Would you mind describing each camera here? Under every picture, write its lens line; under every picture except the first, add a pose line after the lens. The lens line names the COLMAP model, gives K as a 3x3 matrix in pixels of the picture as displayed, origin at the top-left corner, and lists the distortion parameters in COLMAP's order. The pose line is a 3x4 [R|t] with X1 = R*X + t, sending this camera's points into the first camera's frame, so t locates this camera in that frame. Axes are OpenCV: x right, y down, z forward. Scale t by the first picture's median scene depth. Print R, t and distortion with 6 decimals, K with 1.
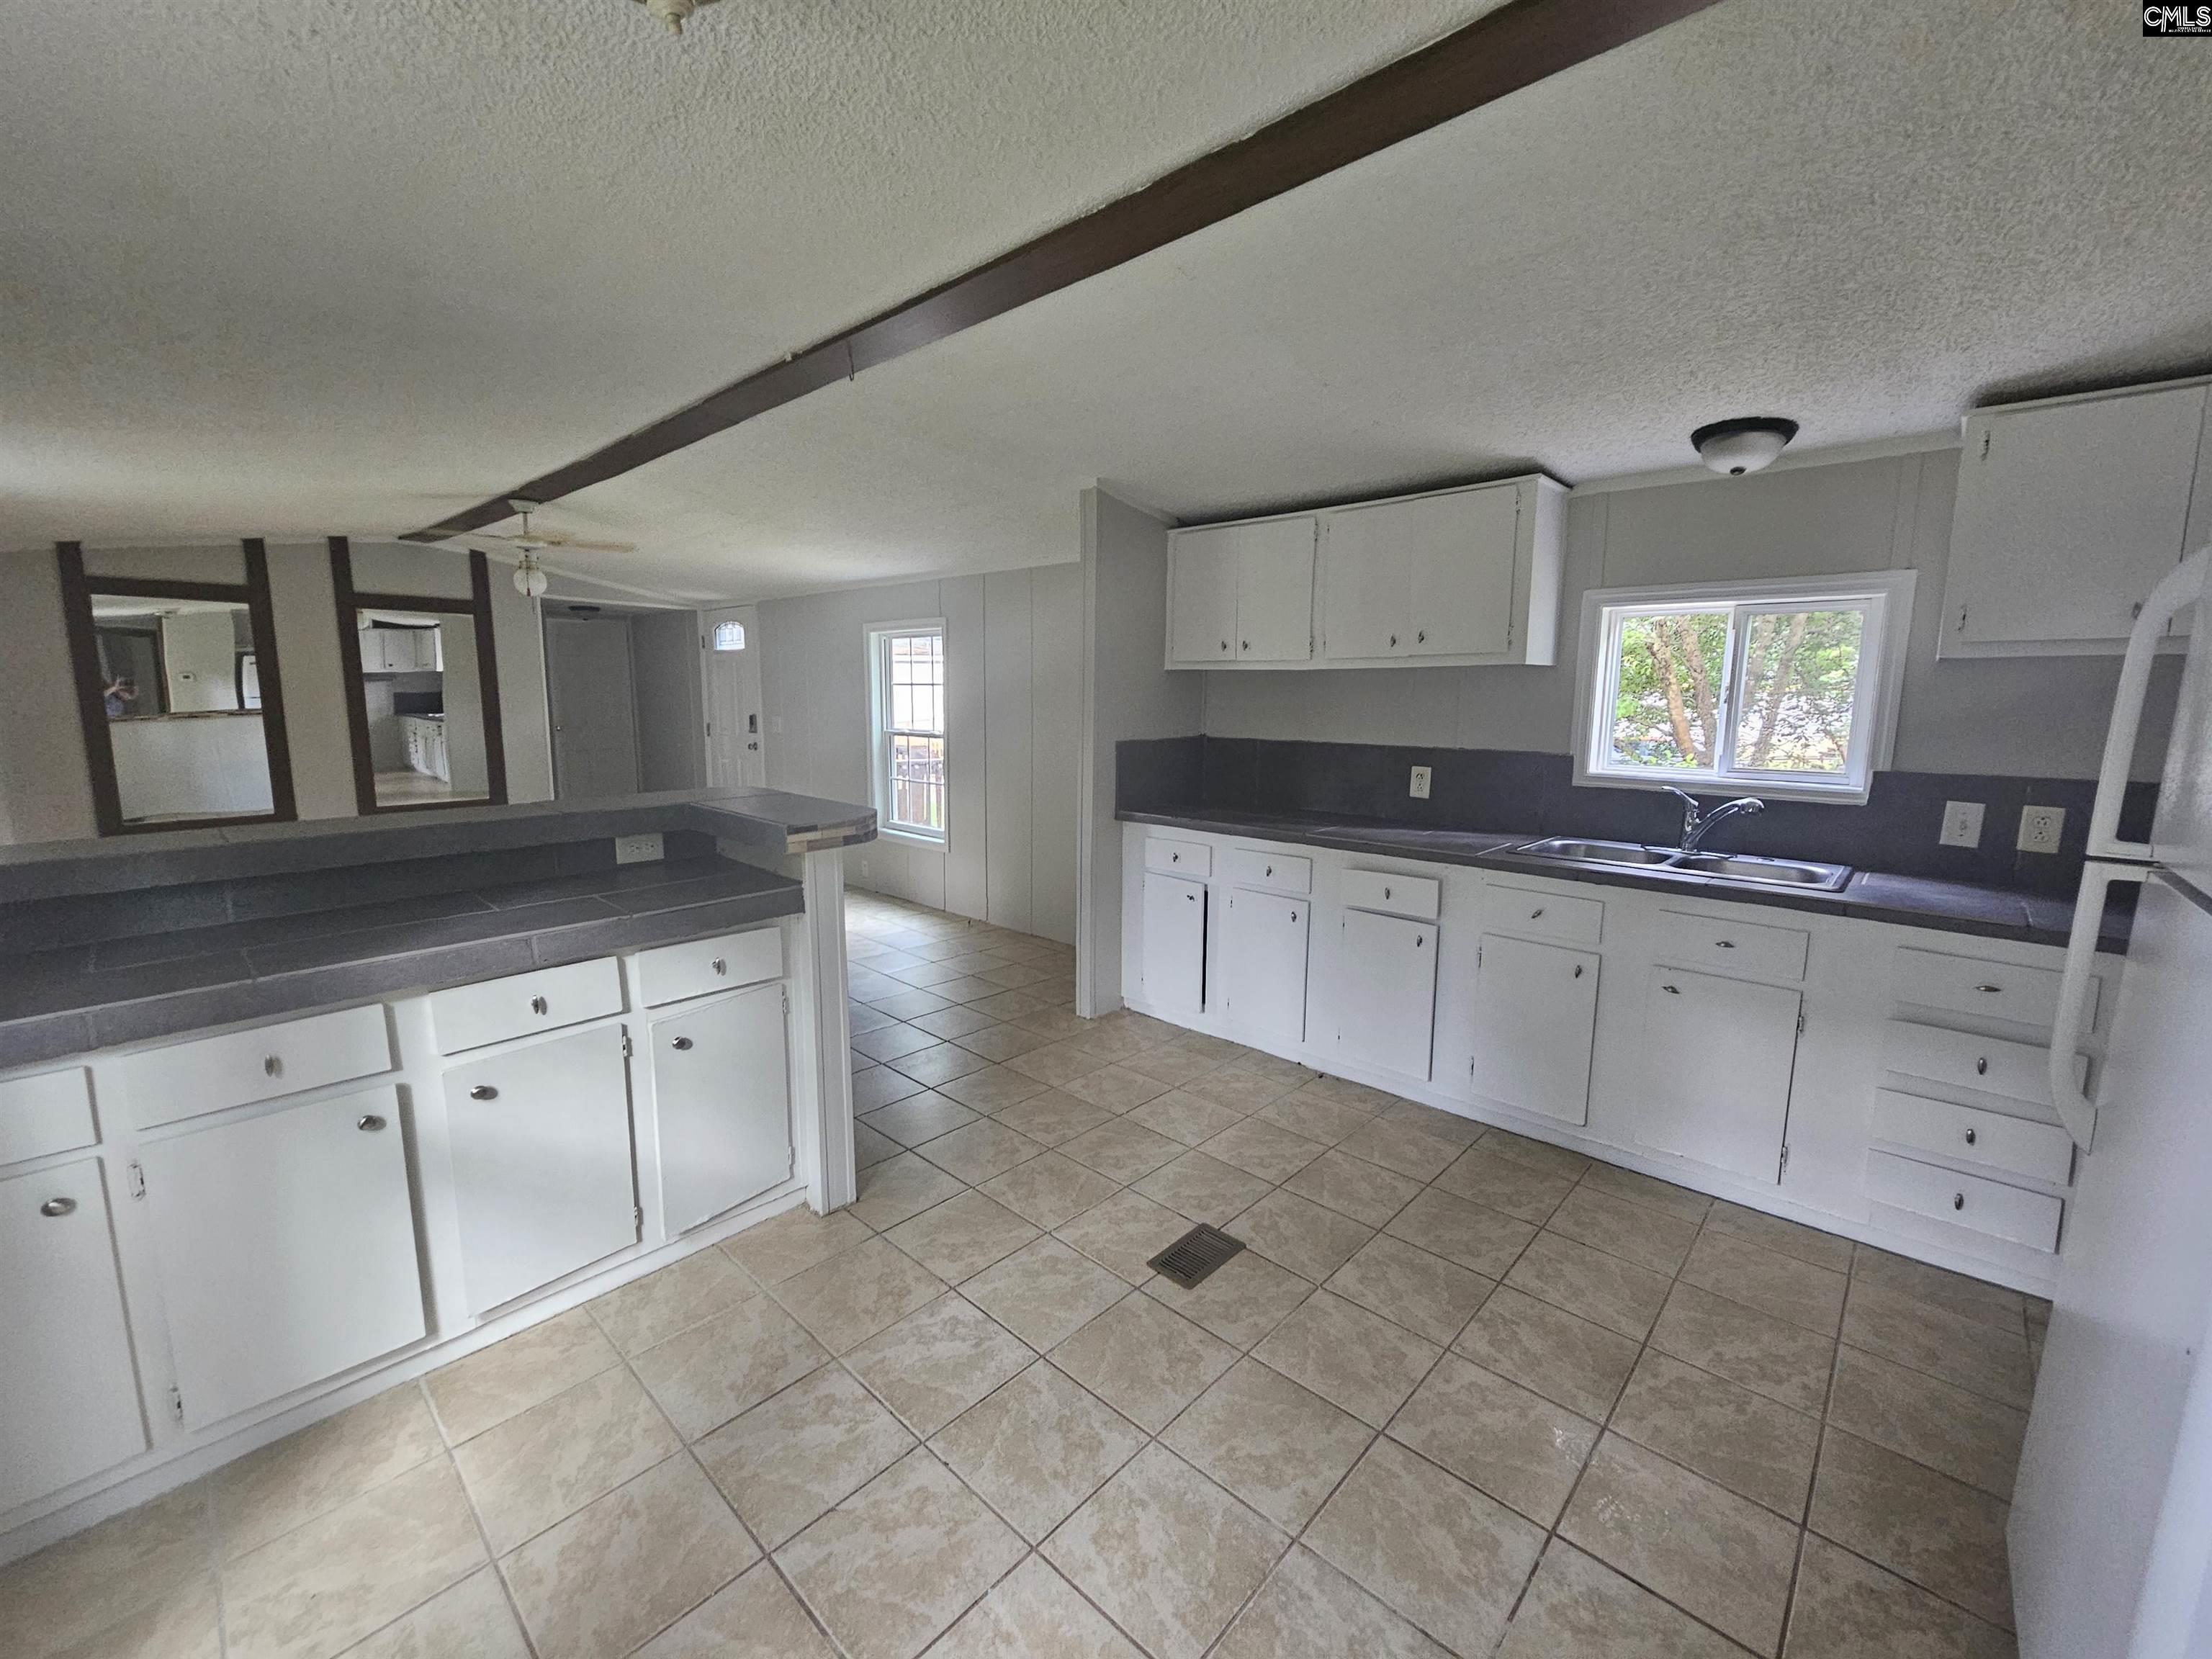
lens RADIAL K [[904.3, 0, 1097.3], [0, 904.3, 826.7], [0, 0, 1]] dist [-0.000334, -0.000115]
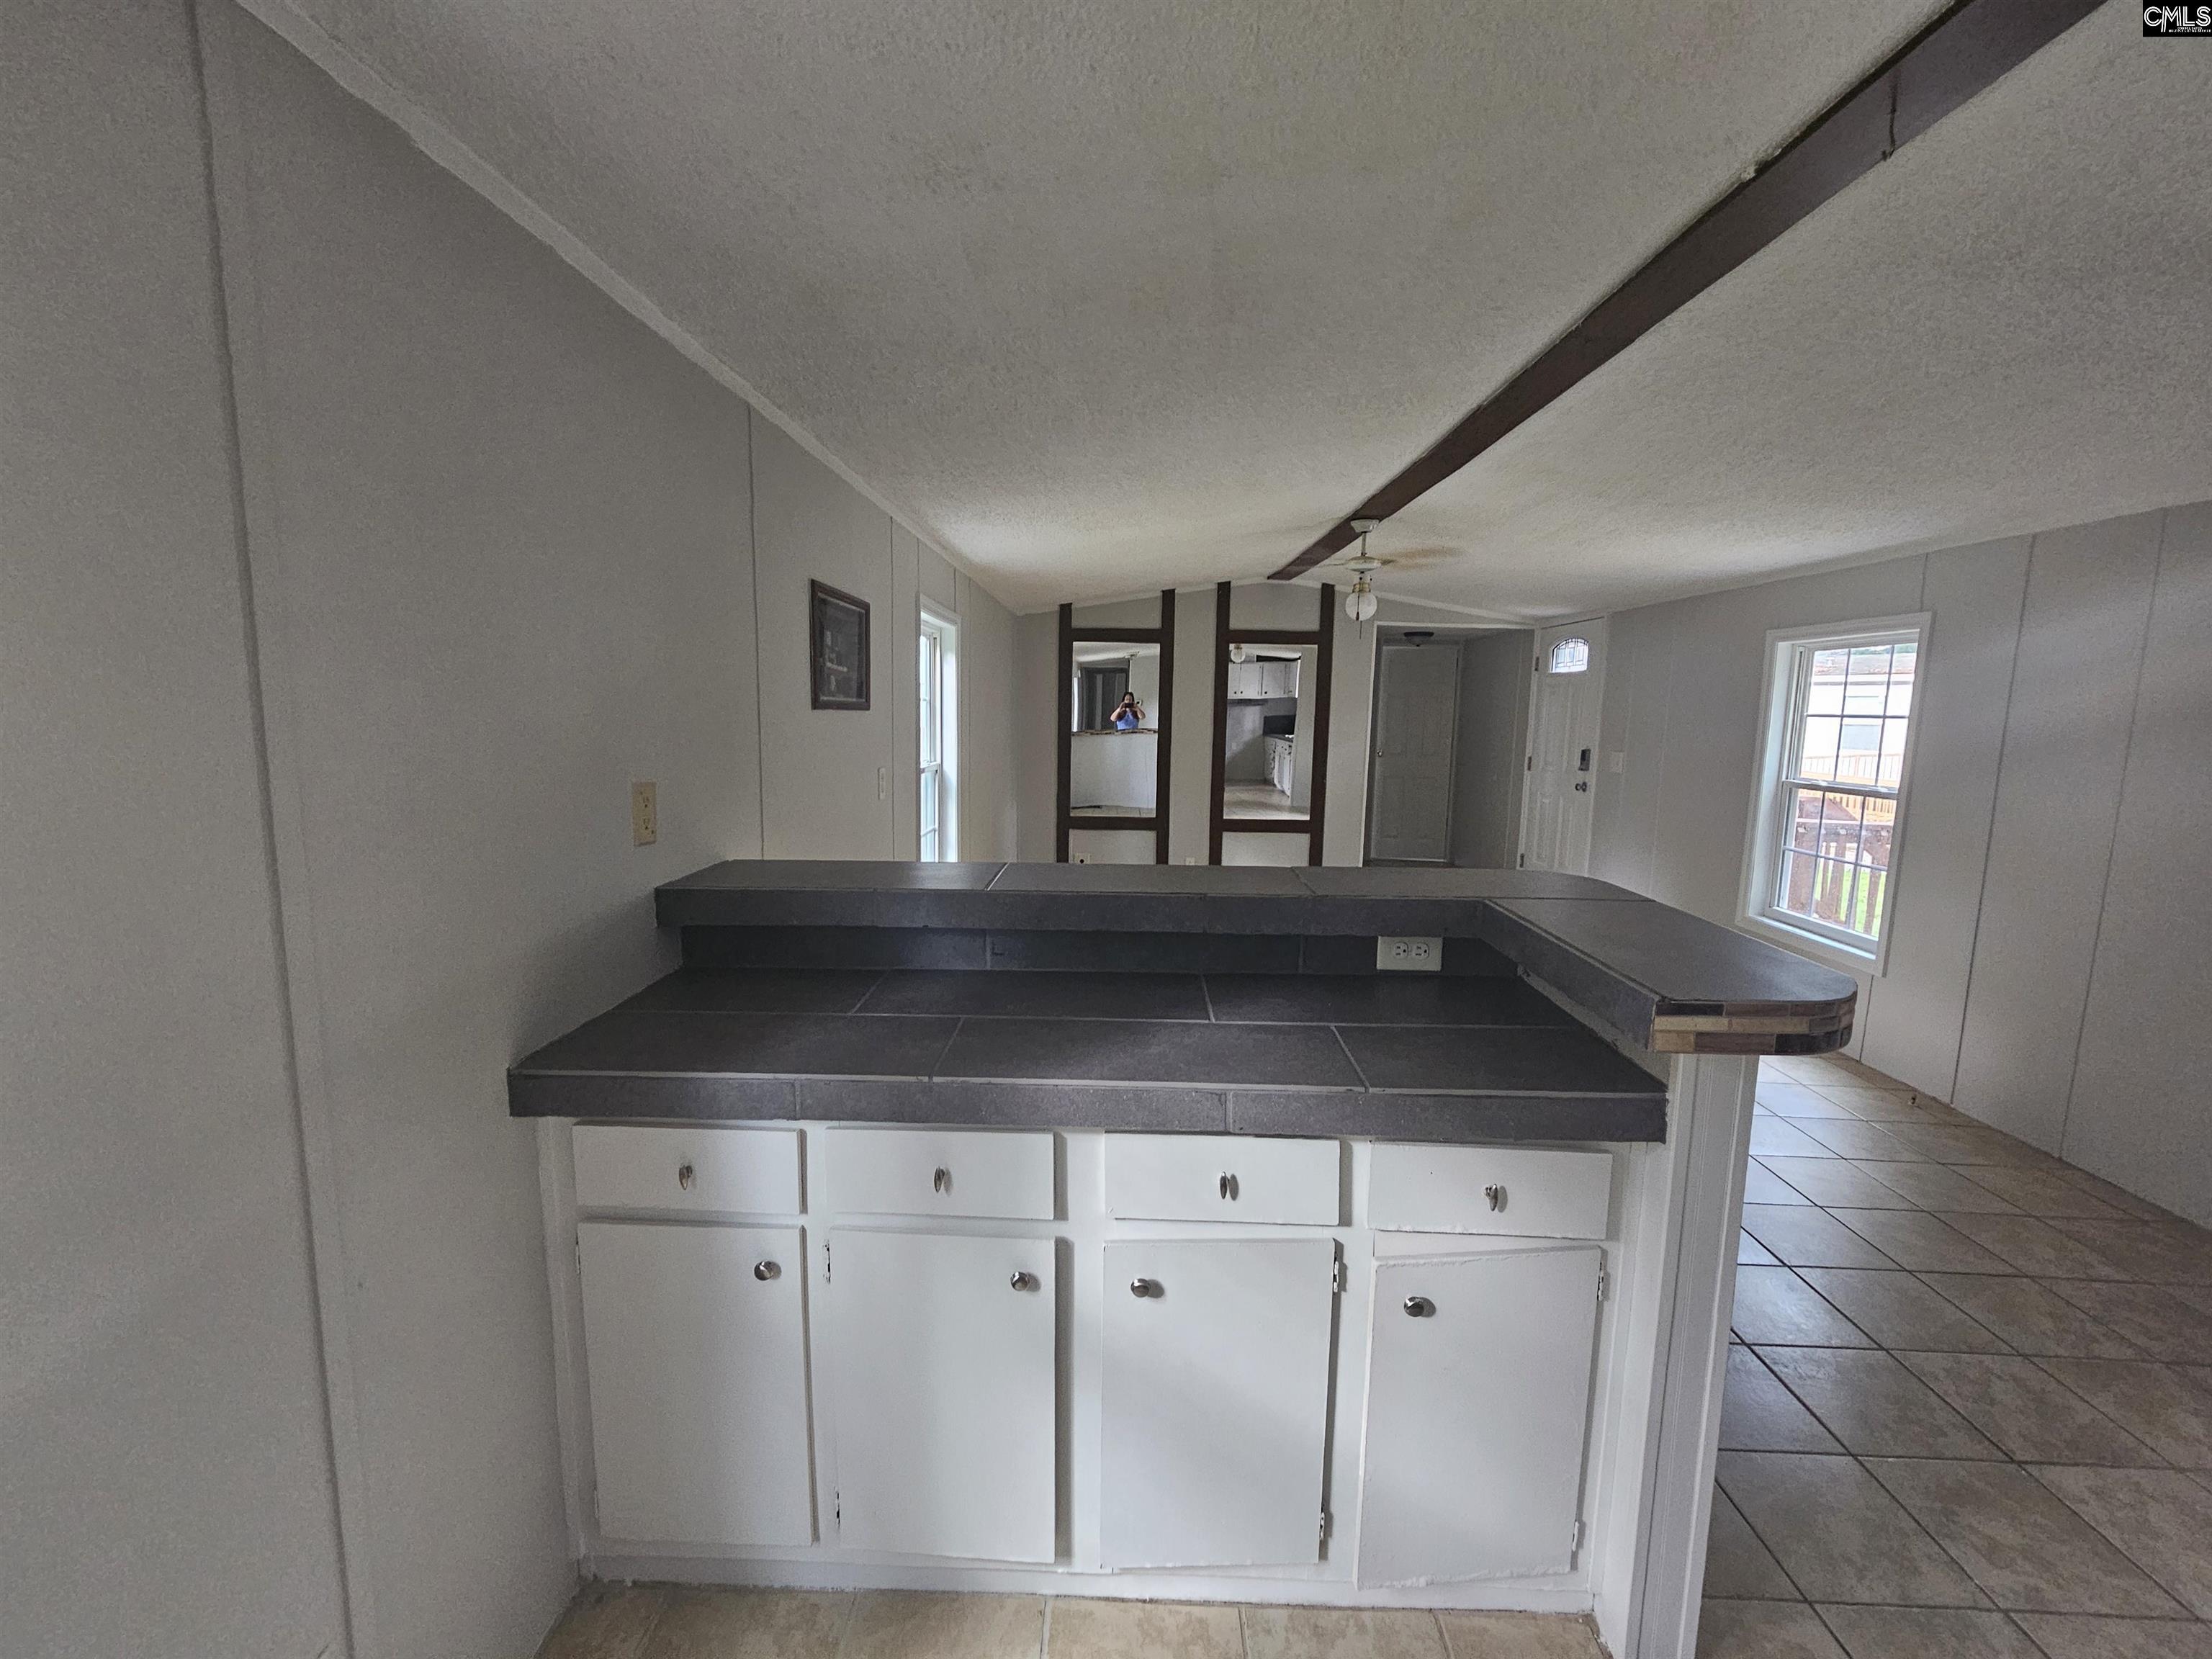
lens RADIAL K [[904.3, 0, 1102.1], [0, 904.3, 820.5], [0, 0, 1]] dist [-0.000334, -0.000115]
pose [[0.662726, 0.097294, -0.742515, -0.077881], [-0.122204, 0.992284, 0.020951, -0.032561], [0.738824, 0.076853, 0.669502, 0.177166]]
